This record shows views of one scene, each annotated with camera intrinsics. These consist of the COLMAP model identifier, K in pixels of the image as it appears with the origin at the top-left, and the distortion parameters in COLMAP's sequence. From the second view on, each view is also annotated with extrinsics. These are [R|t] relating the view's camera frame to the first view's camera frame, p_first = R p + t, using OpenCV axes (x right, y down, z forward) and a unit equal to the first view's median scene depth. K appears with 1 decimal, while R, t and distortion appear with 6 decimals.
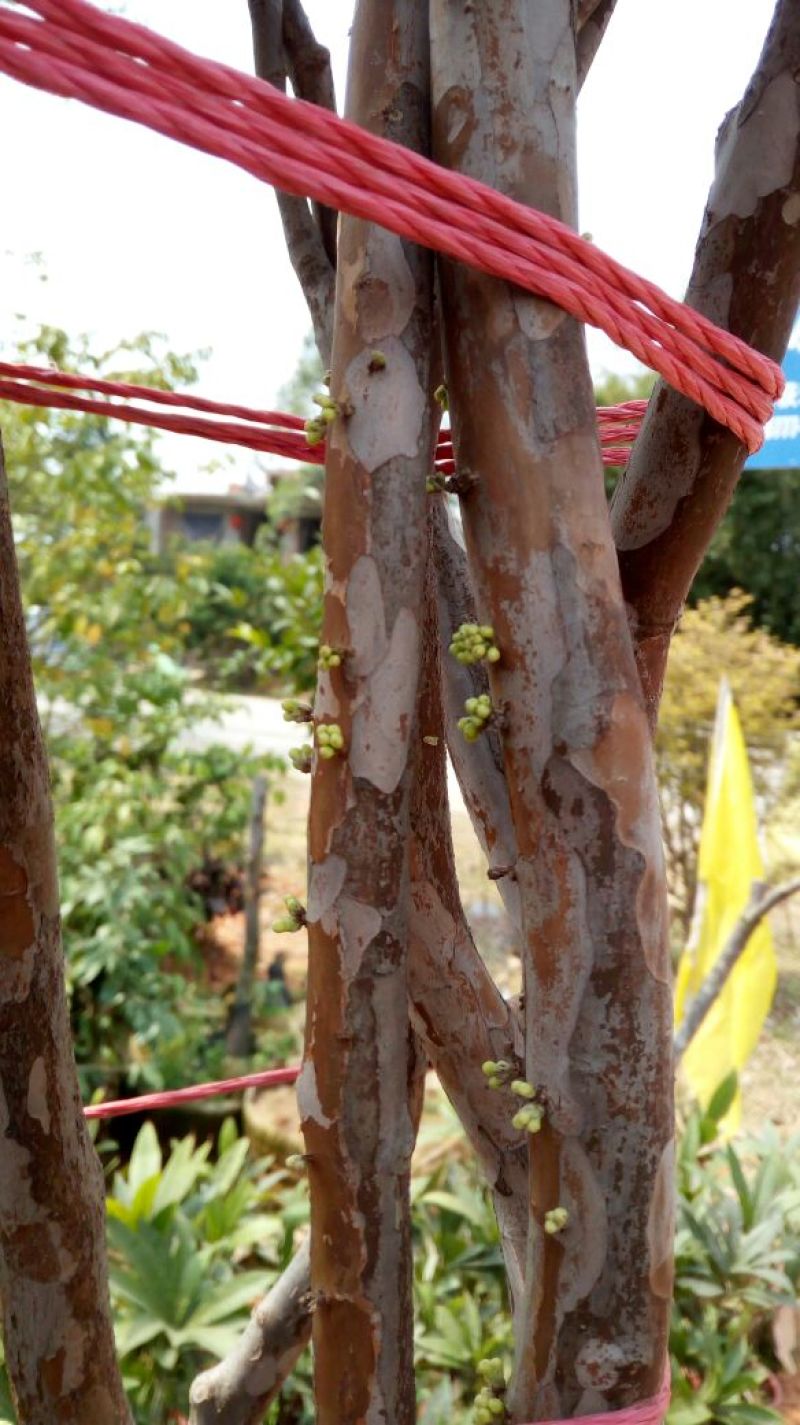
lens RADIAL K [[1102.3, 0, 399.0], [0, 1102.3, 688.5], [0, 0, 1]] dist [-0.003122, -0.111789]
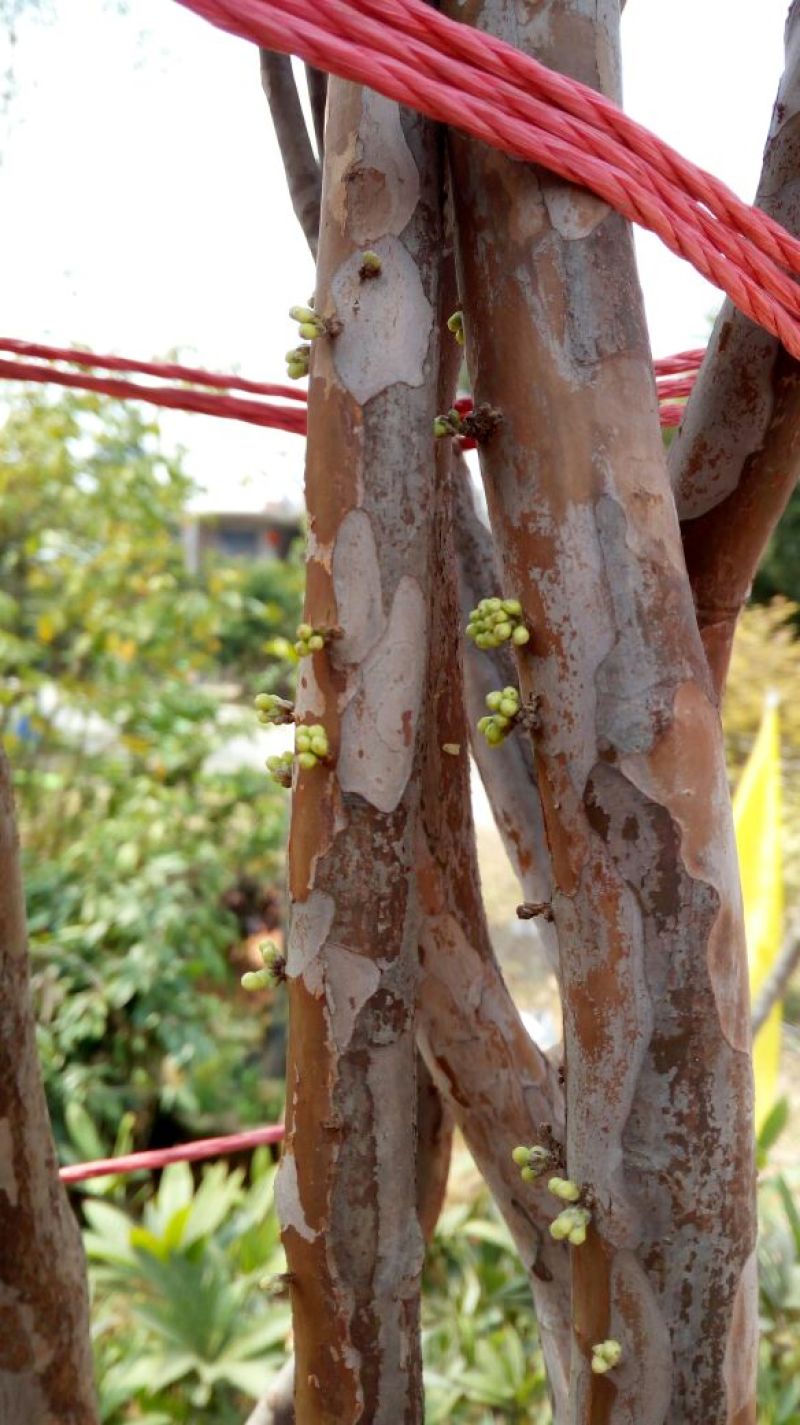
lens RADIAL K [[1113.5, 0, 400.0], [0, 1113.5, 712.5], [0, 0, 1]] dist [0.010199, -0.123052]
pose [[0.999419, -0.009306, -0.032779, 0.024267], [0.009565, 0.999924, 0.007733, 0.017017], [0.032705, -0.008042, 0.999433, 0.197744]]
